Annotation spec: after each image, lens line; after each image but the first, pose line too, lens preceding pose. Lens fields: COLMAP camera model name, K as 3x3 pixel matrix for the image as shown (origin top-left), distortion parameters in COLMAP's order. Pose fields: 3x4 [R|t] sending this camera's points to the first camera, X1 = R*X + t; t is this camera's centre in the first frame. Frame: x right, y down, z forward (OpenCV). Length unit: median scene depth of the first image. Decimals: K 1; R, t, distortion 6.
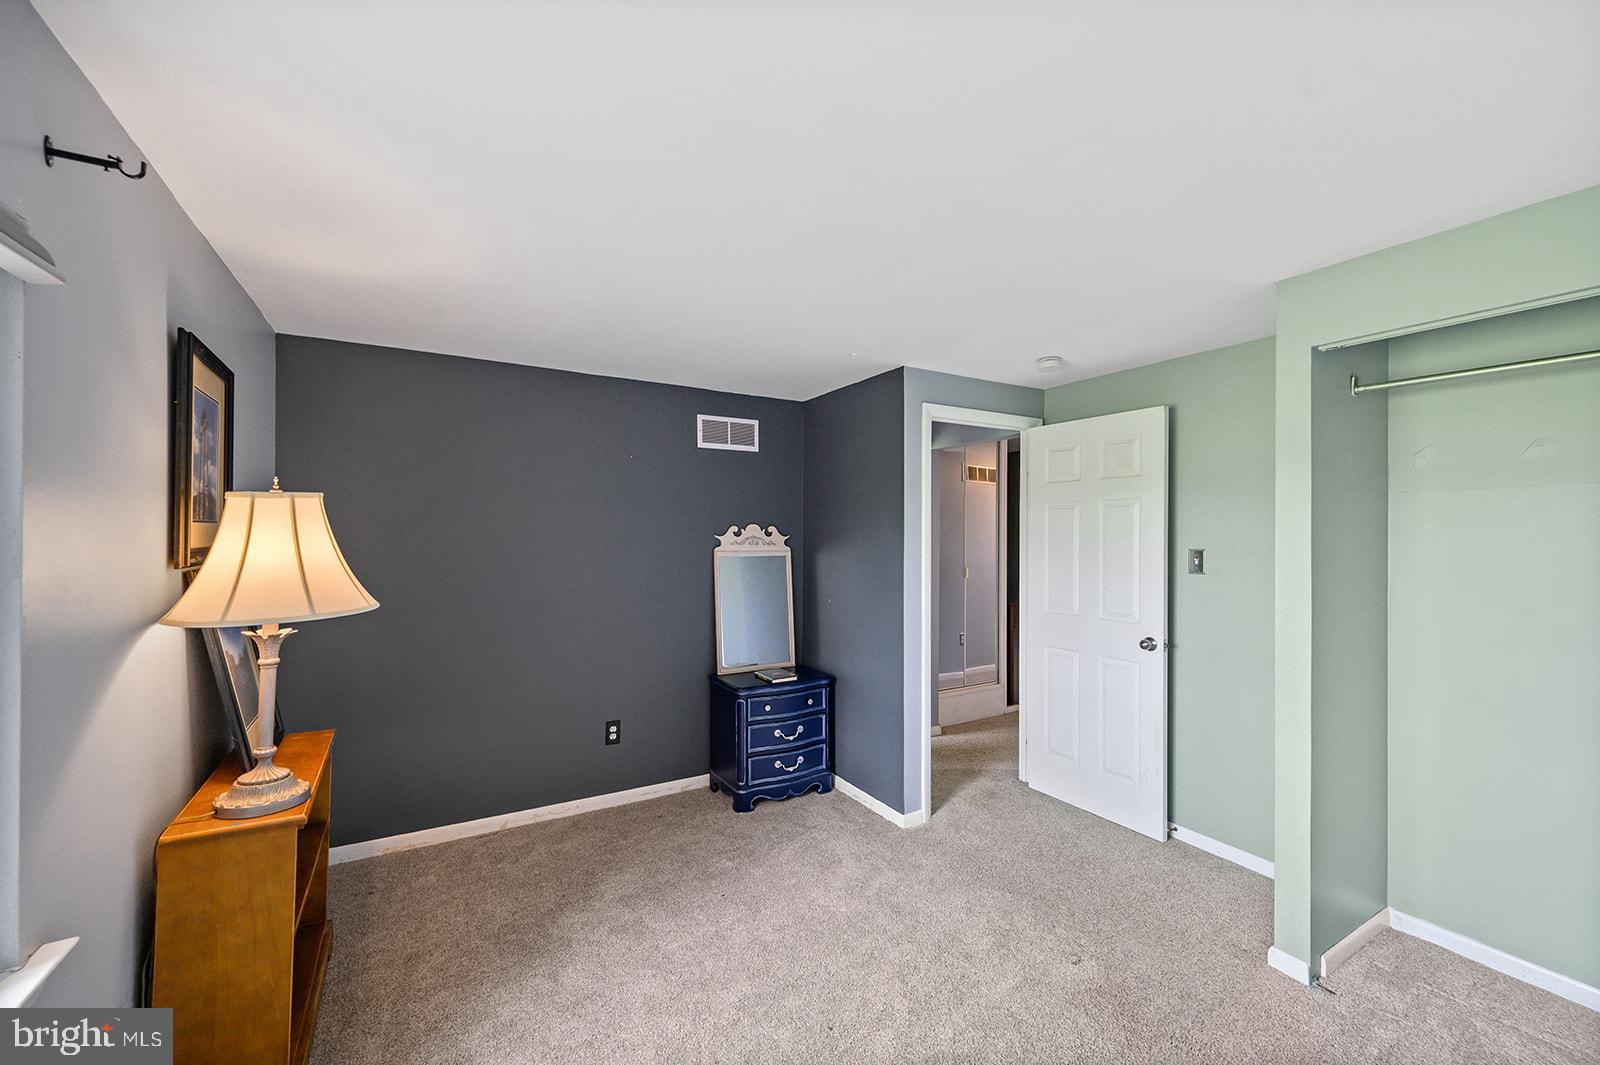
lens RADIAL K [[647.0, 0, 807.5], [0, 647.0, 532.0], [0, 0, 1]] dist [0.016130, 0.000315]
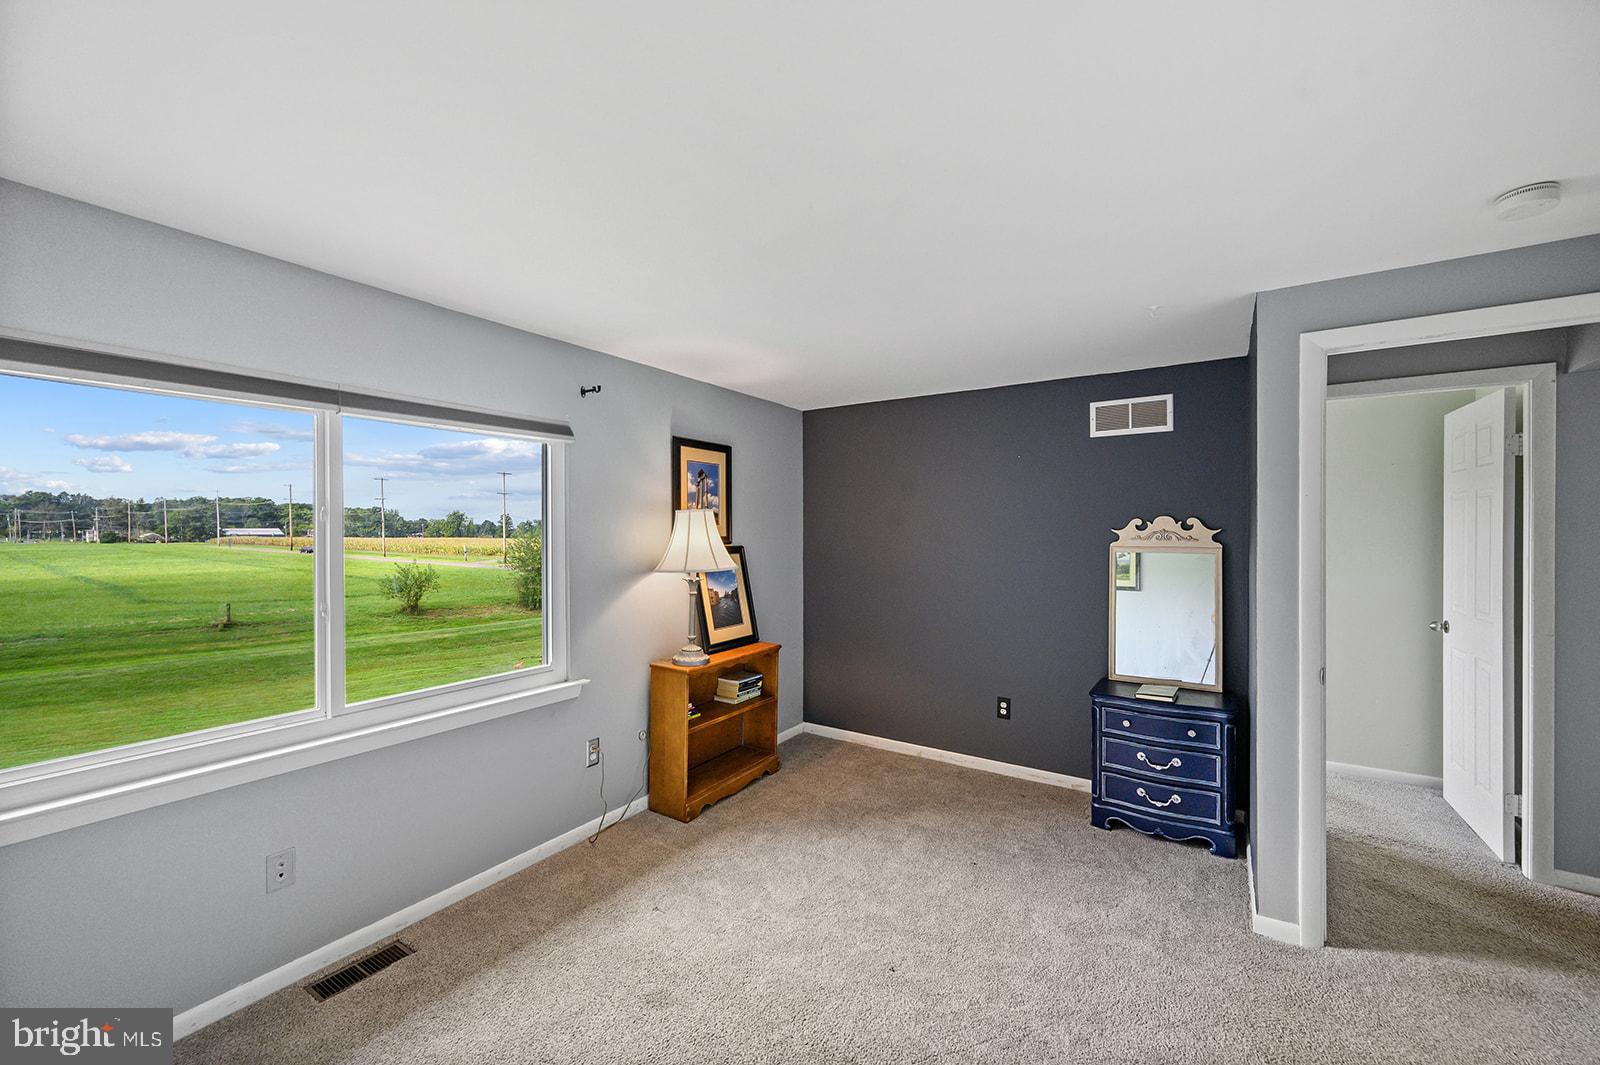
lens RADIAL K [[647.0, 0, 801.0], [0, 647.0, 529.3], [0, 0, 1]] dist [0.016130, 0.000315]
pose [[0.433103, -0.004894, -0.901331, 0.542509], [0.009483, 0.999955, -0.000872, 0.001999], [0.901294, -0.008170, 0.433130, 0.210229]]
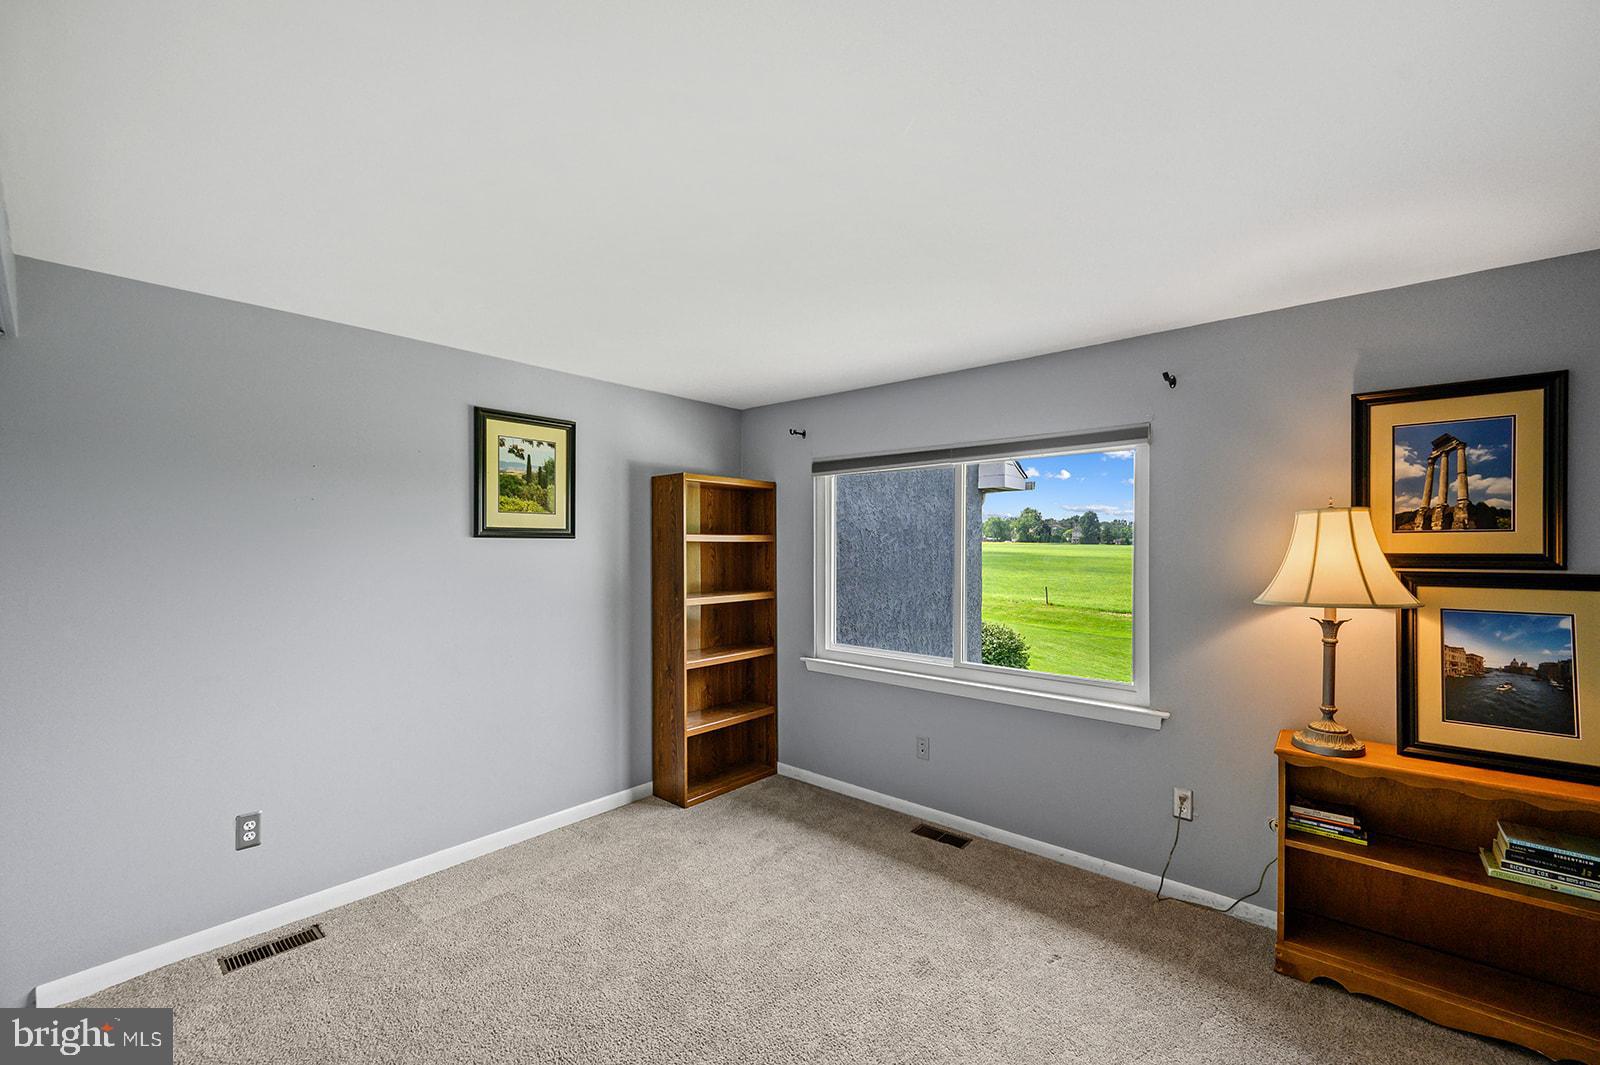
lens RADIAL K [[647.0, 0, 796.3], [0, 647.0, 545.5], [0, 0, 1]] dist [0.016130, 0.000315]
pose [[-0.949849, -0.001705, -0.312704, 0.282065], [-0.000732, 0.999995, -0.003229, 0.006889], [0.312708, -0.002838, -0.949845, 0.907366]]
